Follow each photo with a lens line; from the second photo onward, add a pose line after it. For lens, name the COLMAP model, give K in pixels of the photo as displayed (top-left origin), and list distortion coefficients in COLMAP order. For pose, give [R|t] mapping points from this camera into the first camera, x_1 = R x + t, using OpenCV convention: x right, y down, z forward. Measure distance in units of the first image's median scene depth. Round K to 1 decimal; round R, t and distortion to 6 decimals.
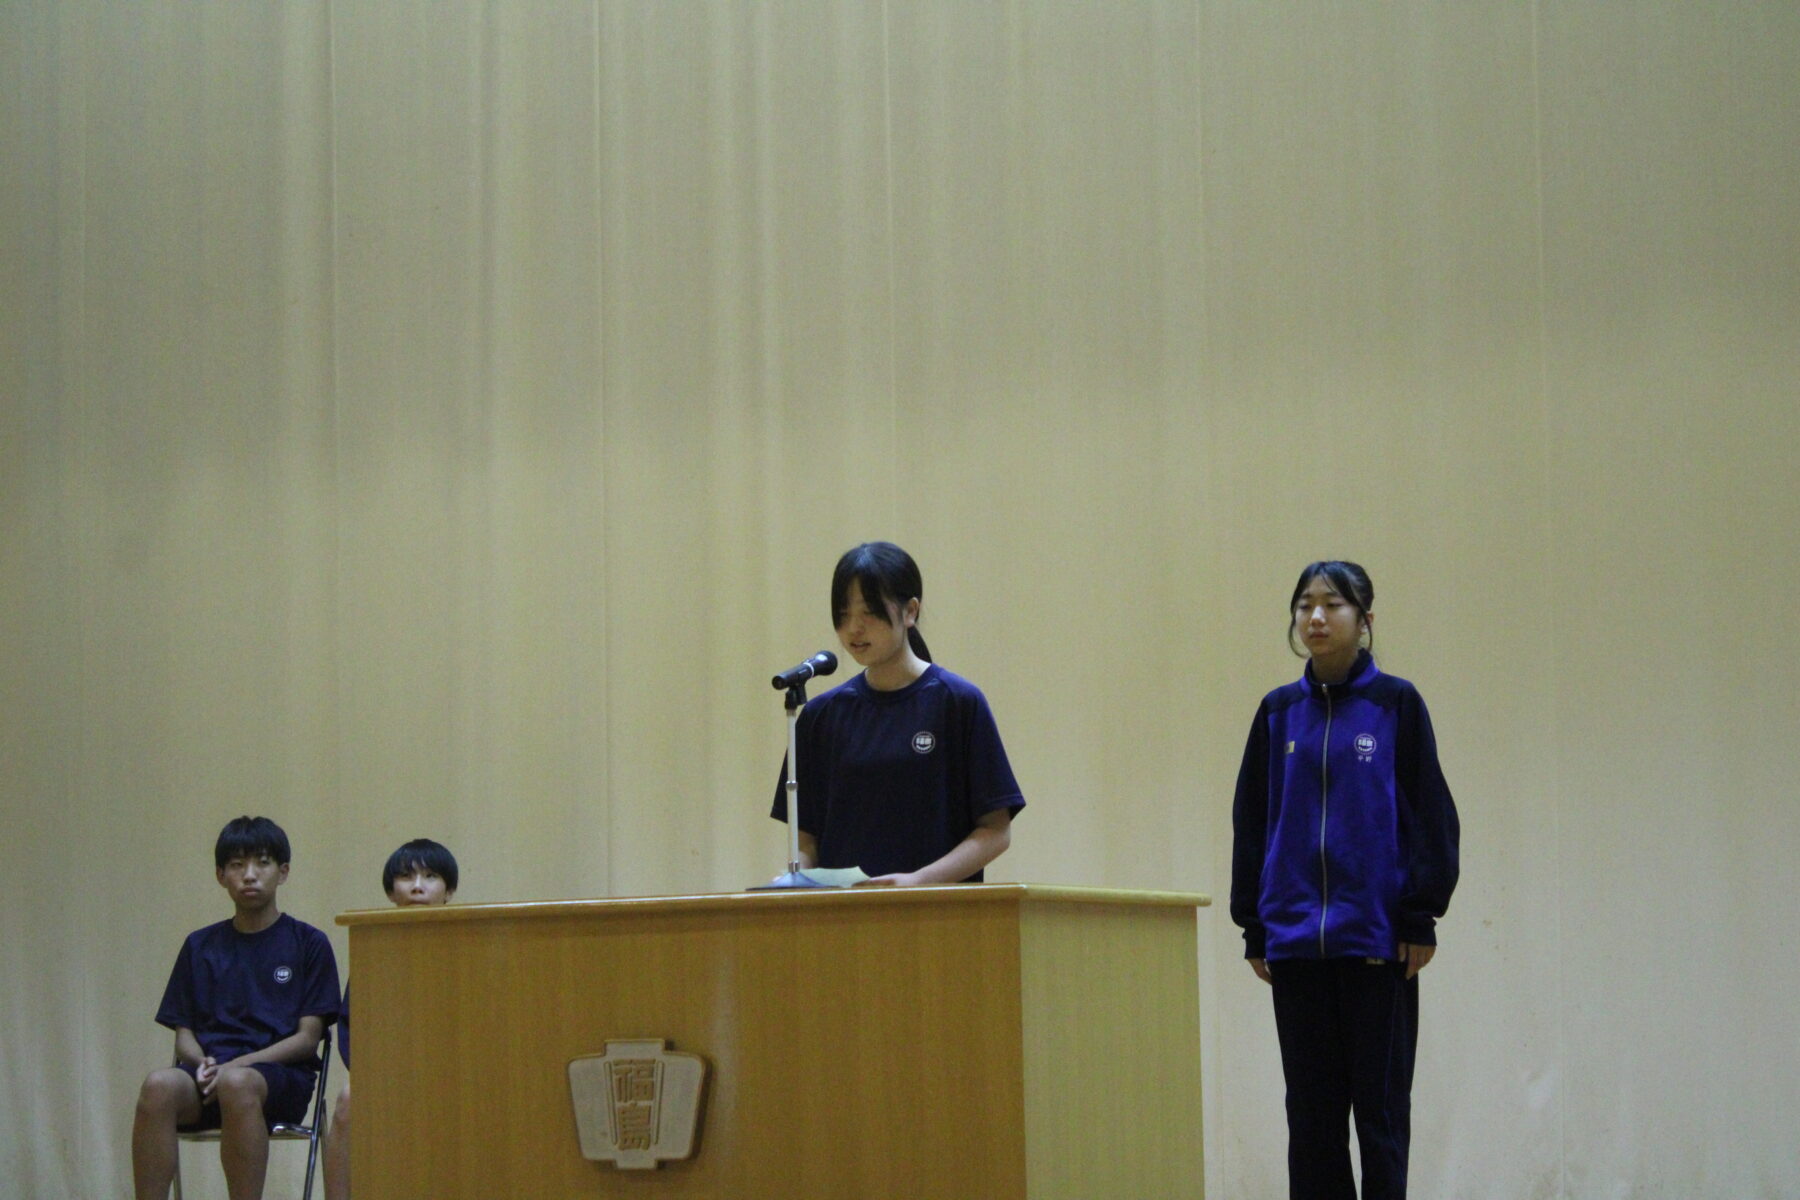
lens RADIAL K [[4473.4, 0, 900.0], [0, 4473.4, 600.0], [0, 0, 1]] dist [0.042997, 0.633089]
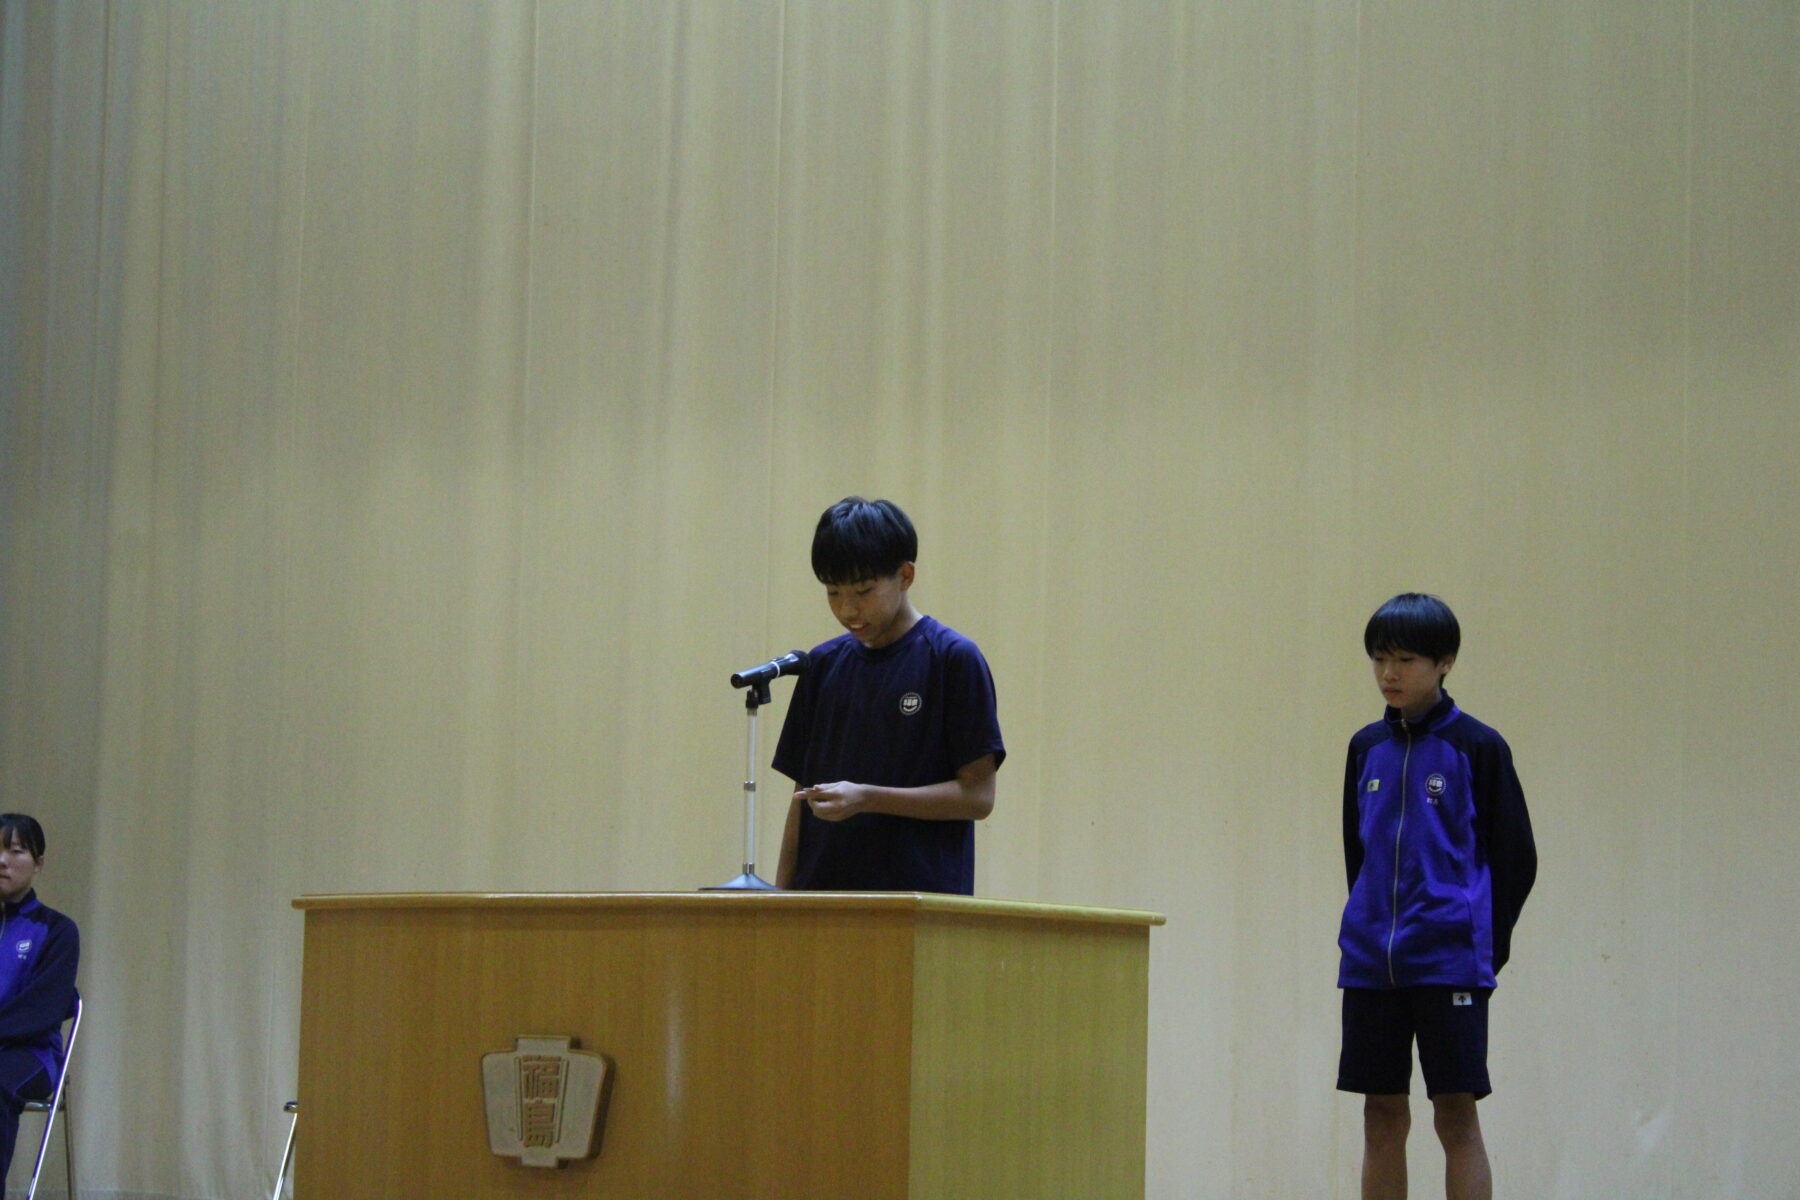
lens RADIAL K [[4473.4, 0, 900.0], [0, 4473.4, 600.0], [0, 0, 1]] dist [0.042997, 0.633089]
pose [[0.991236, 0.032189, -0.128121, 0.132362], [-0.032228, 0.999479, 0.001771, -0.002255], [0.128111, 0.002373, 0.991757, 0.026374]]
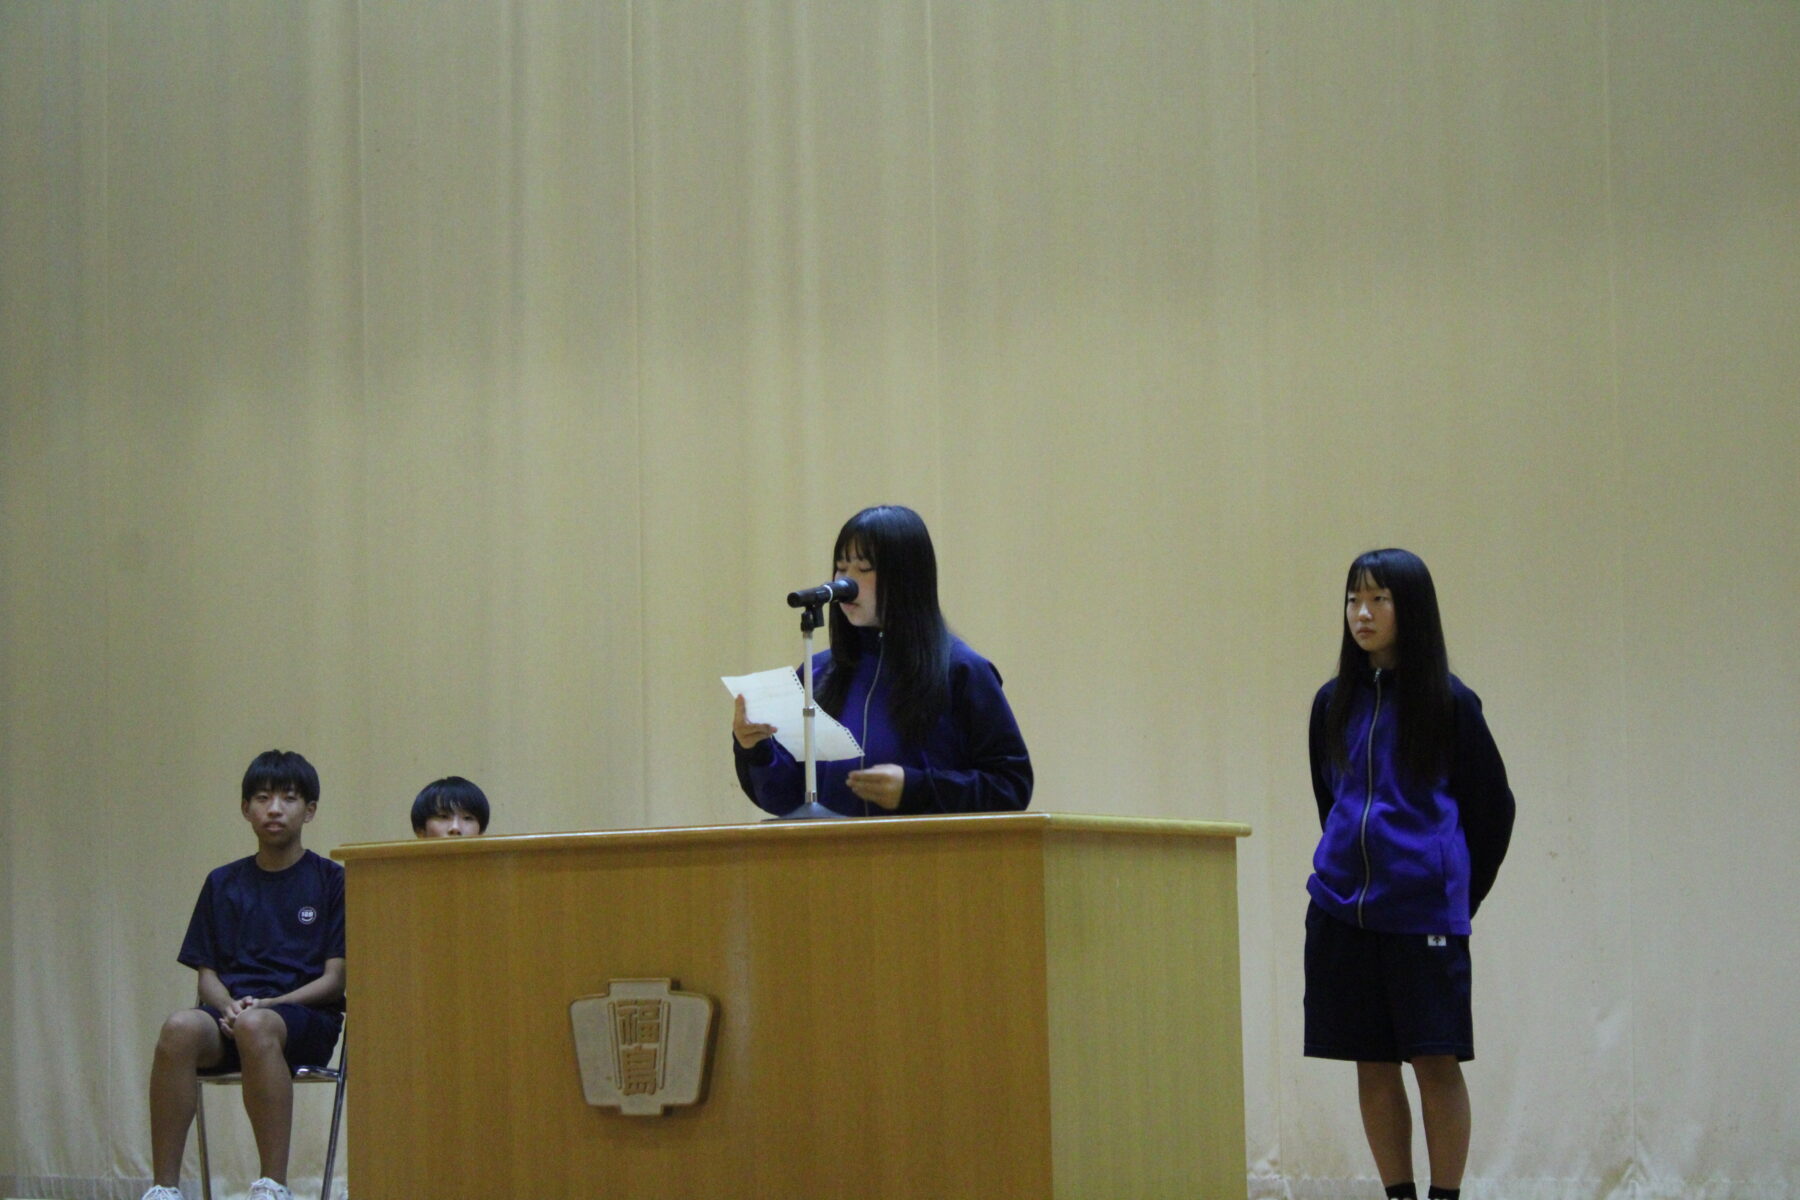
lens RADIAL K [[4473.4, 0, 900.0], [0, 4473.4, 600.0], [0, 0, 1]] dist [0.042997, 0.633089]
pose [[0.999778, -0.004747, -0.020506, 0.014576], [0.005027, 0.999895, 0.013596, 0.004996], [0.020440, -0.013696, 0.999697, 0.051104]]
